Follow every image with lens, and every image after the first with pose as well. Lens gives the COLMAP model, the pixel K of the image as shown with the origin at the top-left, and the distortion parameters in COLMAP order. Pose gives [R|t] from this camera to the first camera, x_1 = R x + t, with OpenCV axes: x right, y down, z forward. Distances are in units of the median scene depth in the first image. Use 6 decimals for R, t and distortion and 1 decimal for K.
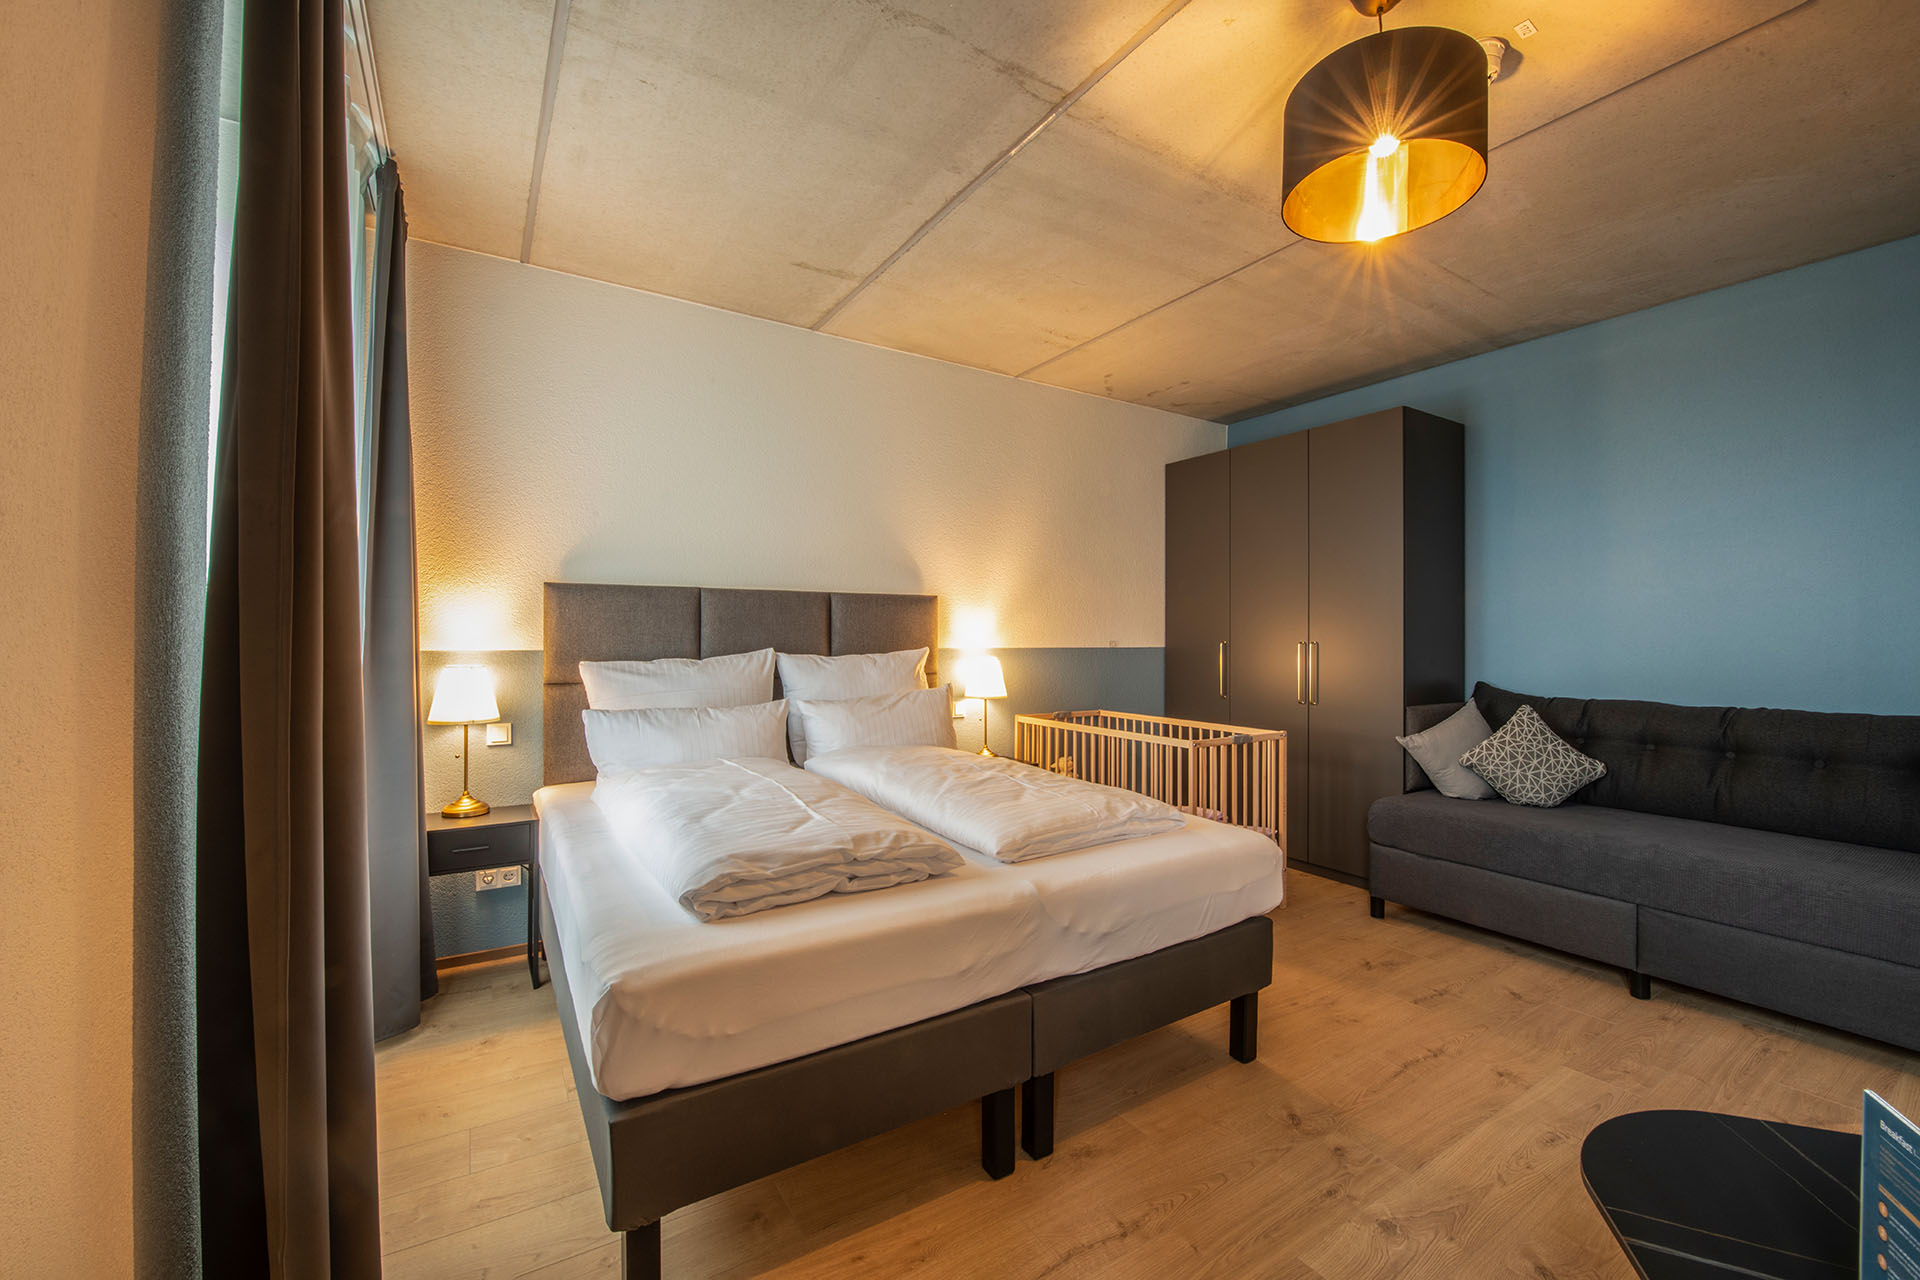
lens RADIAL K [[777.9, 0, 956.6], [0, 777.9, 633.4], [0, 0, 1]] dist [-0.024890, -0.000104]
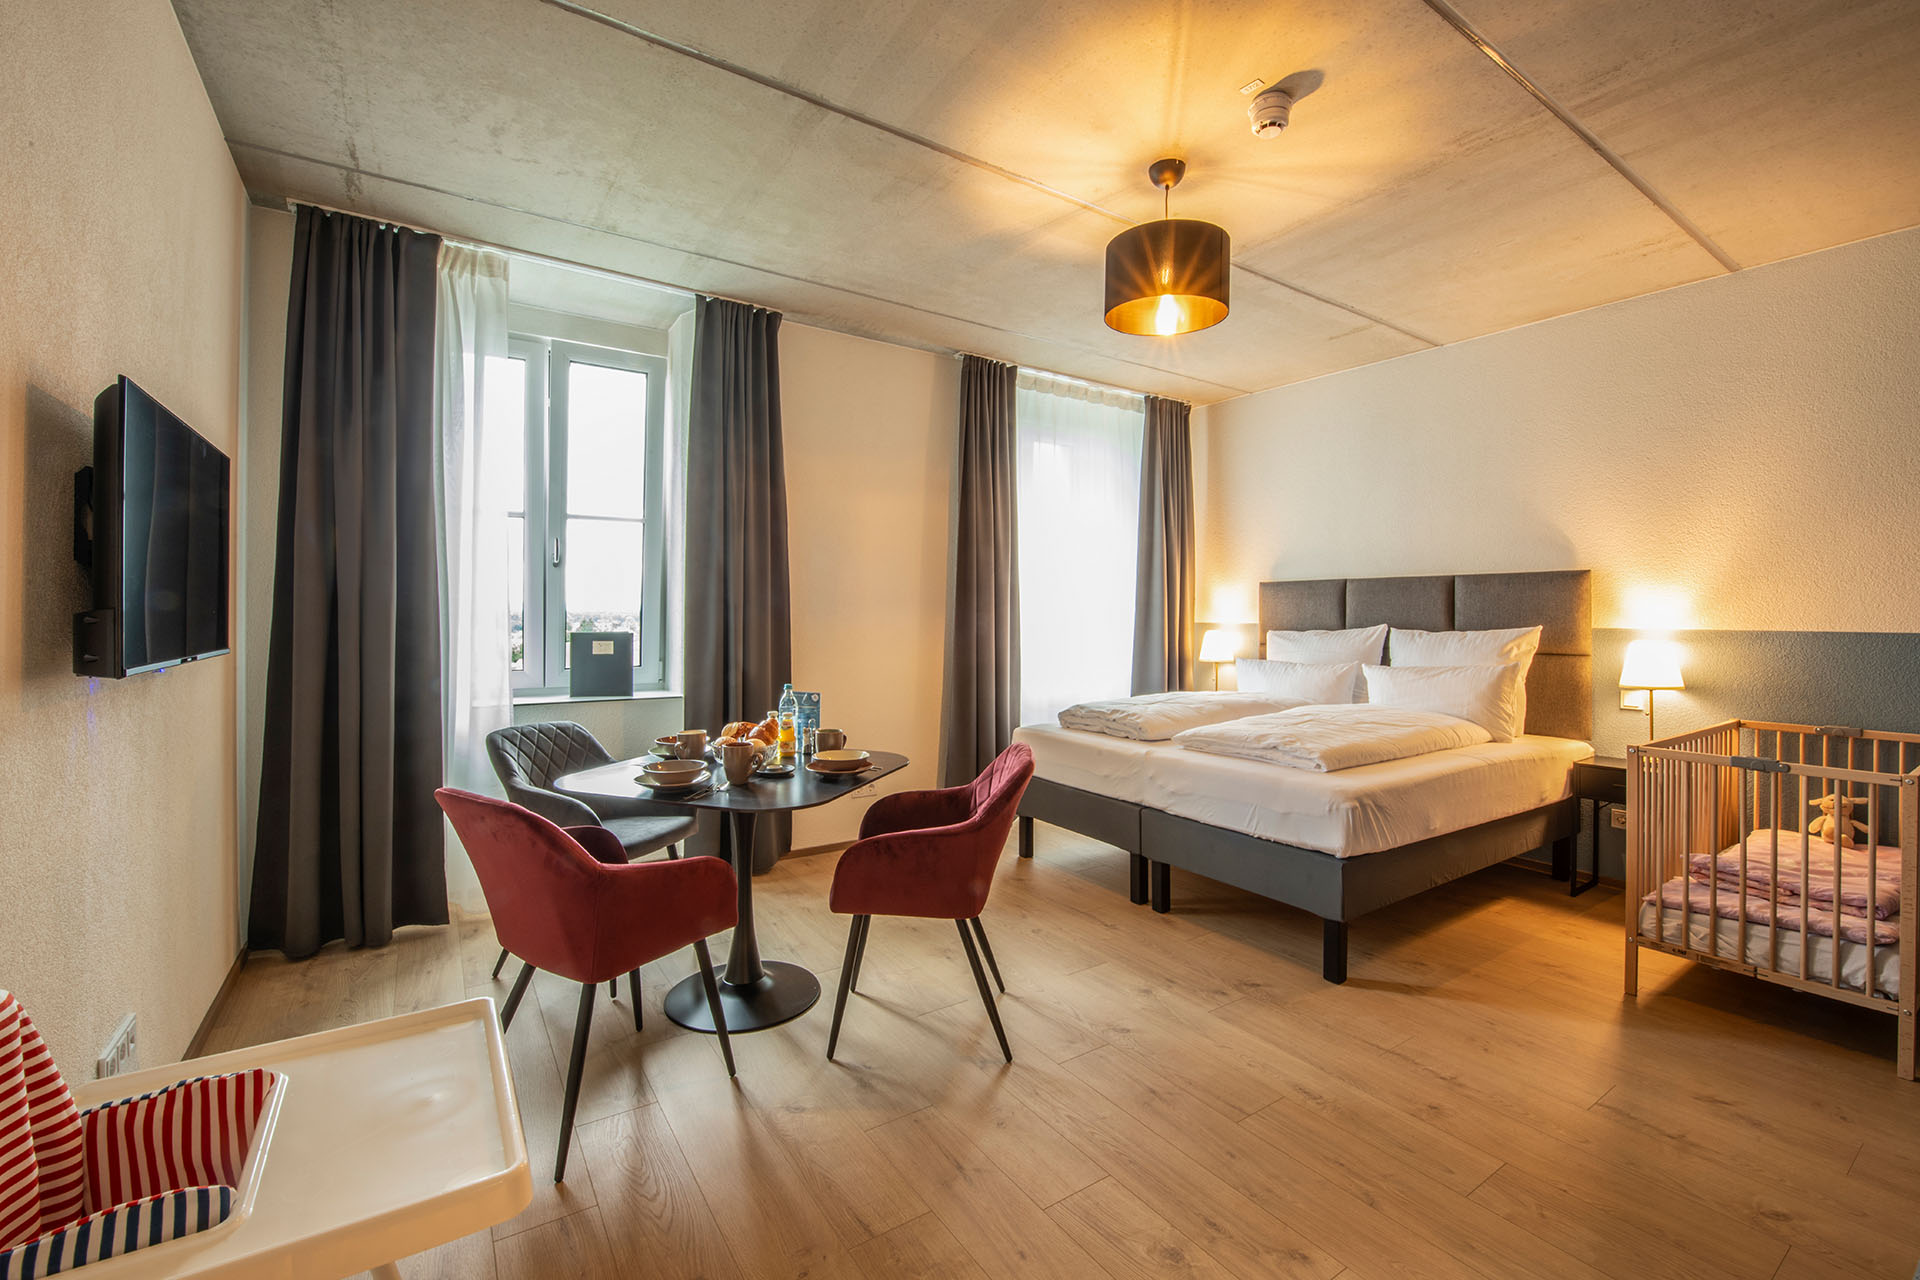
lens RADIAL K [[801.7, 0, 960.0], [0, 801.7, 640.0], [0, 0, 1]] dist [-0.000356, -0.000211]
pose [[0.032485, 0.029908, -0.999025, 1.145321], [-0.003060, 0.999550, 0.029825, 0.008242], [0.999468, 0.002088, 0.032562, 0.298894]]
